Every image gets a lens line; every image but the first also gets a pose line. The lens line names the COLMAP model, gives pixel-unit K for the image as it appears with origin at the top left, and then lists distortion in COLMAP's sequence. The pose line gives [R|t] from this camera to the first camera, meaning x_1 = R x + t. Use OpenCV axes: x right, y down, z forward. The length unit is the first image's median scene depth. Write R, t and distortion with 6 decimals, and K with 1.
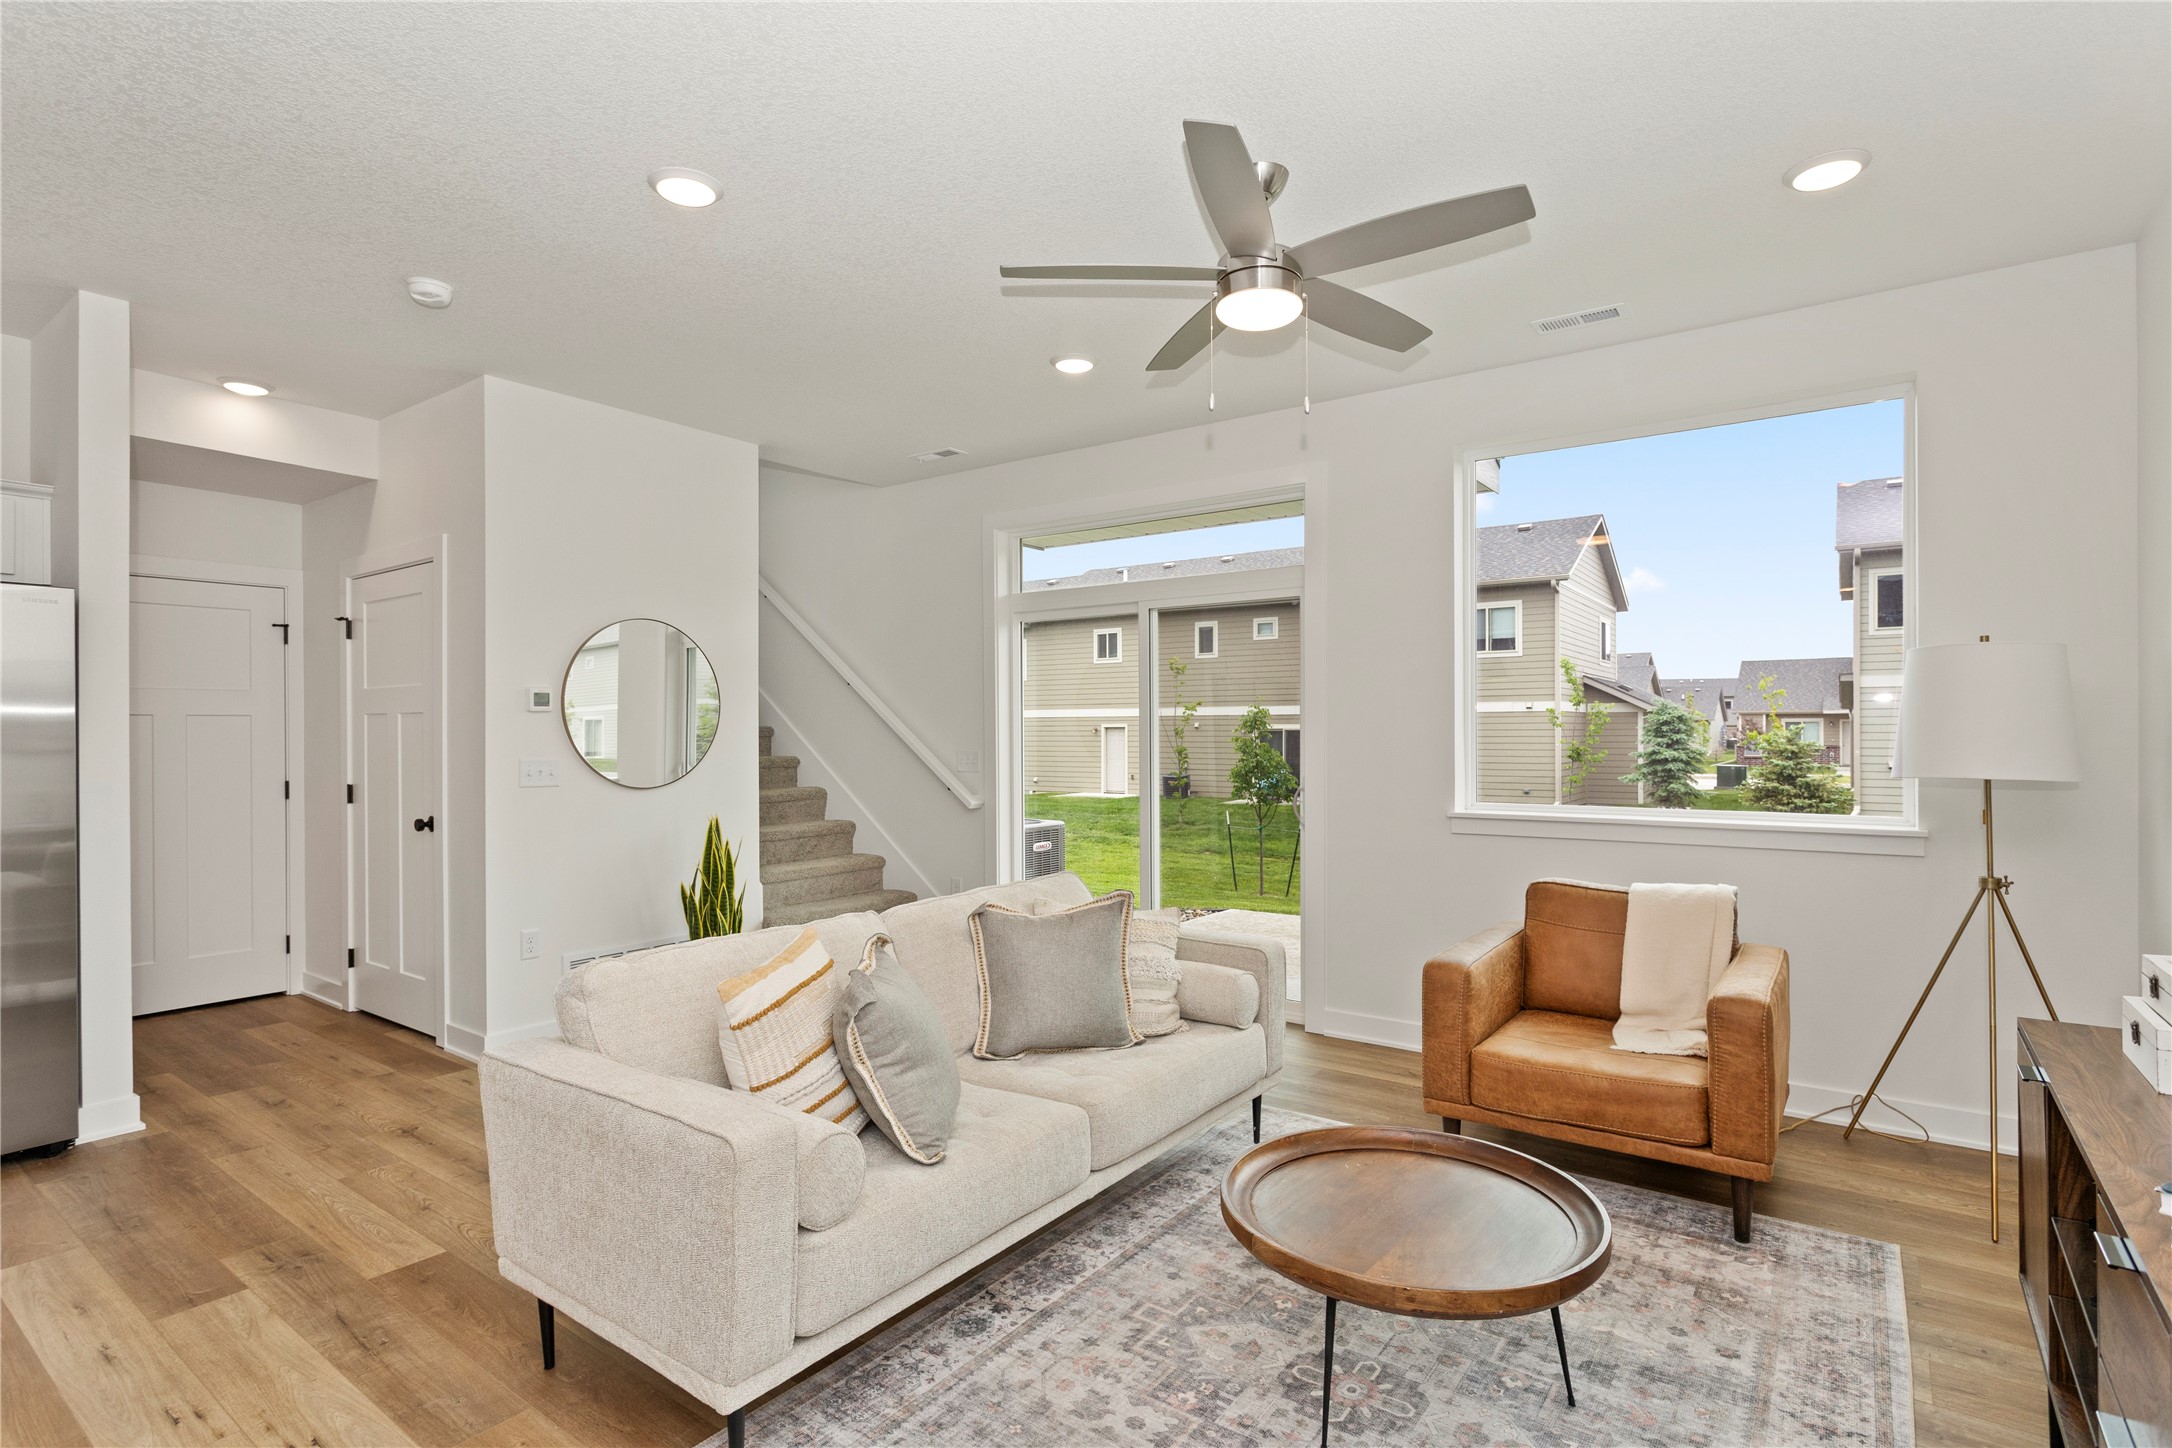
lens RADIAL K [[1066.9, 0, 1081.8], [0, 1066.9, 732.3], [0, 0, 1]] dist [-0.004292, 0.001017]
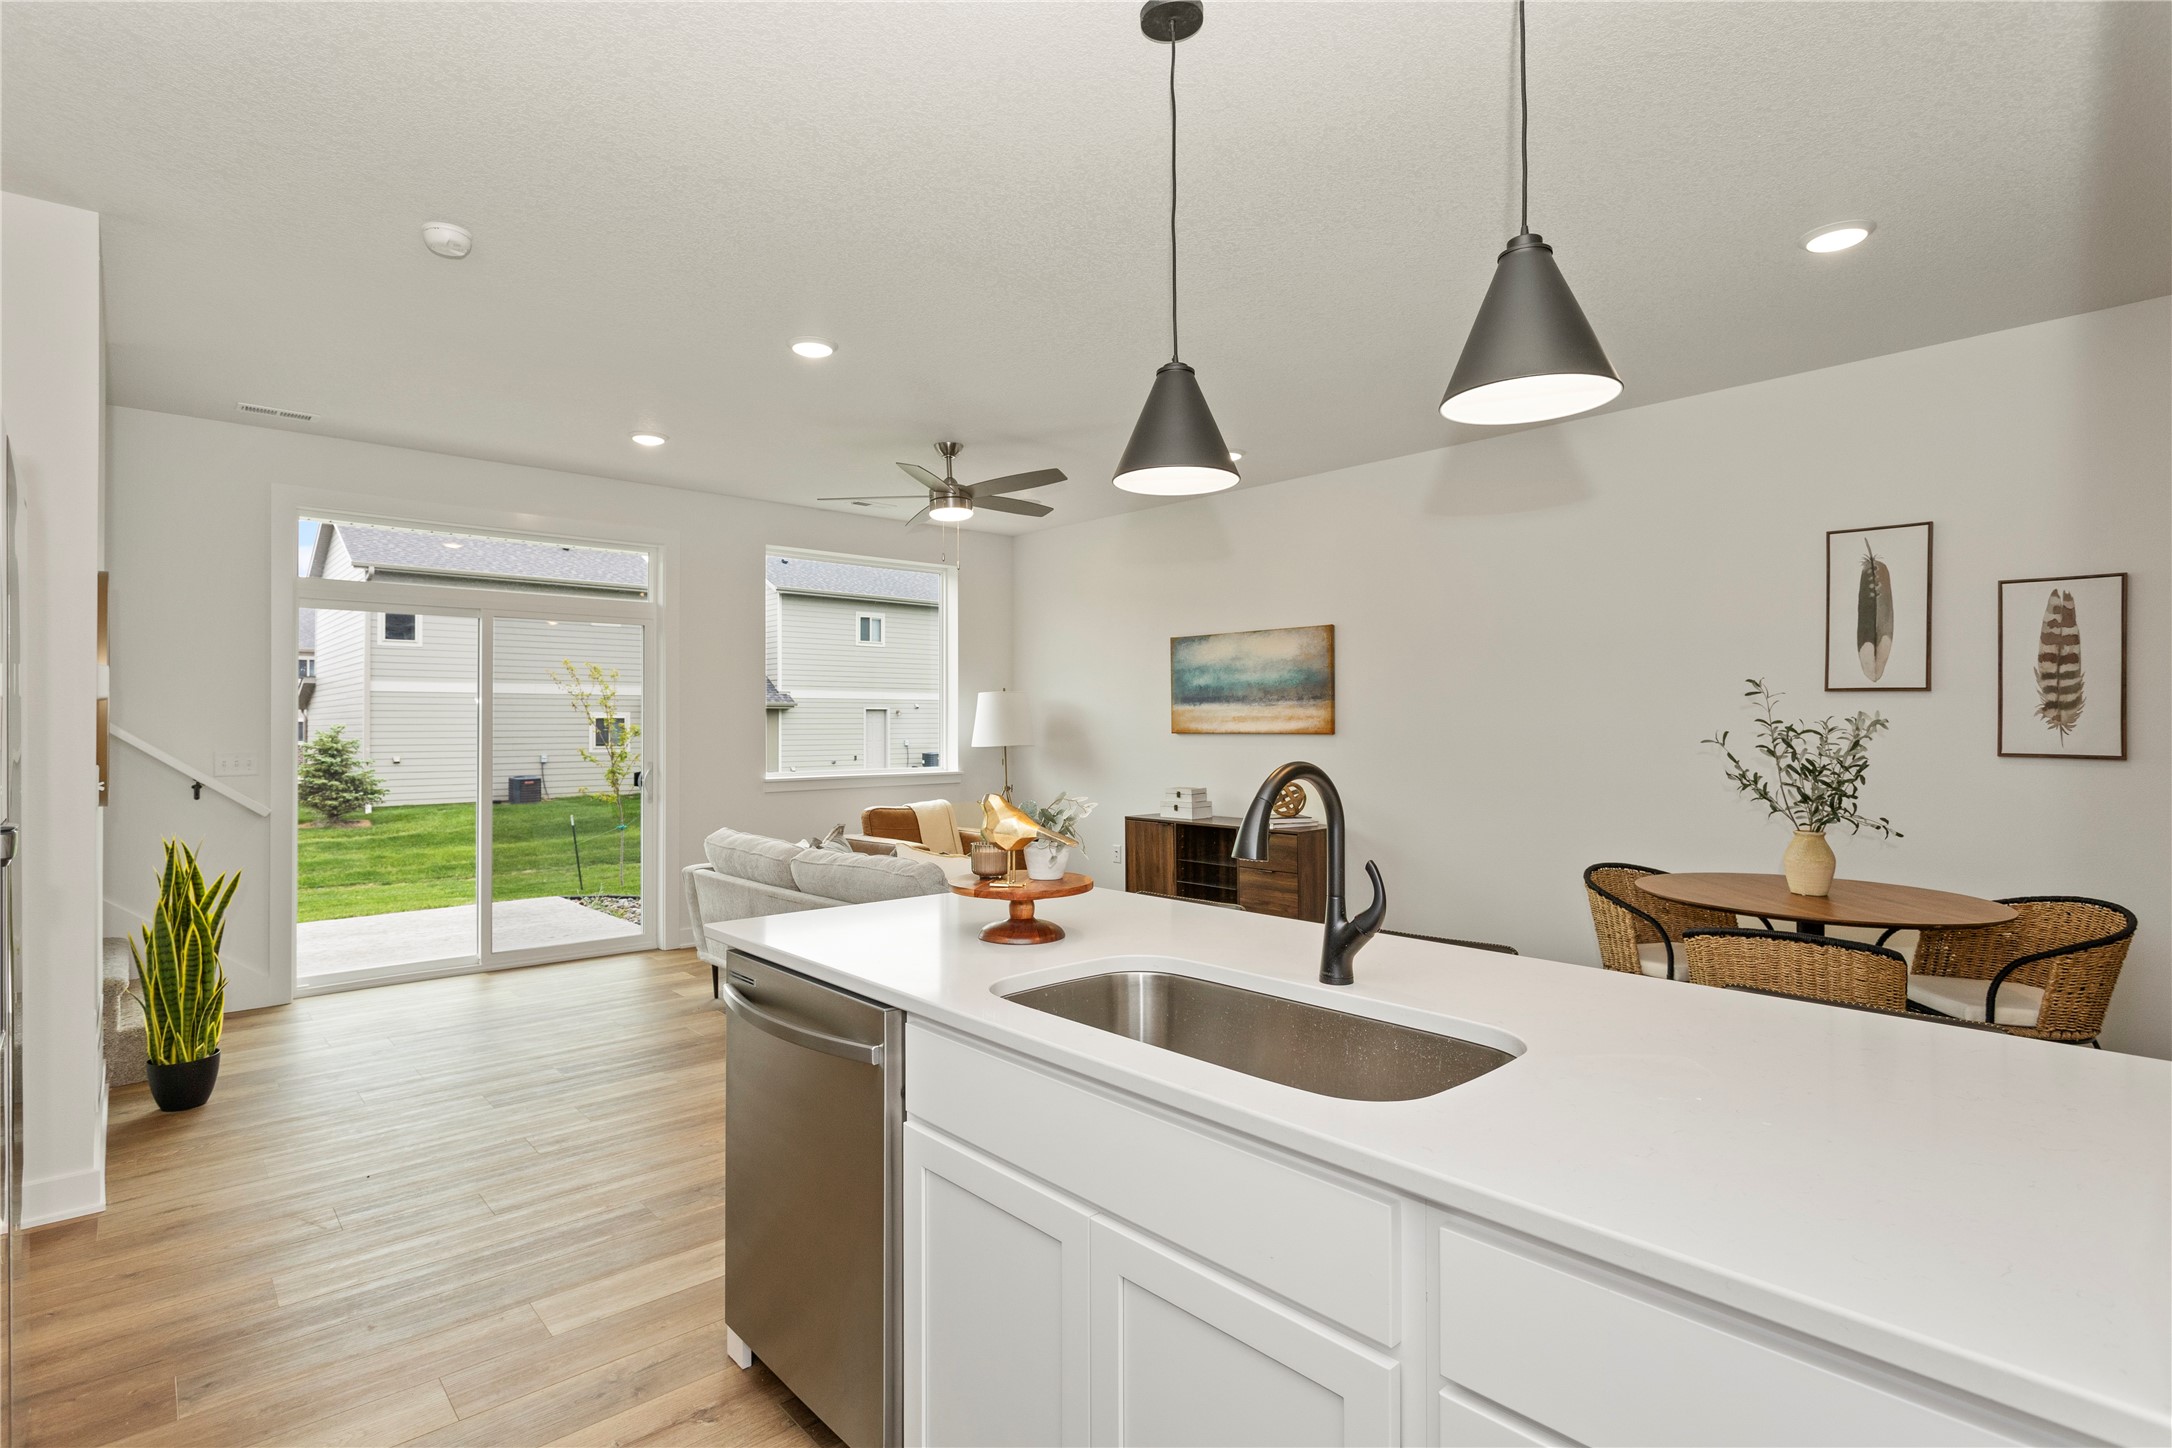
lens RADIAL K [[1053.5, 0, 1092.8], [0, 1053.5, 719.4], [0, 0, 1]] dist [-0.005091, 0.000490]
pose [[0.192364, 0.008231, 0.981289, -0.983525], [0.004038, 0.999950, -0.009179, 0.002931], [-0.981315, 0.005728, 0.192321, 0.212585]]
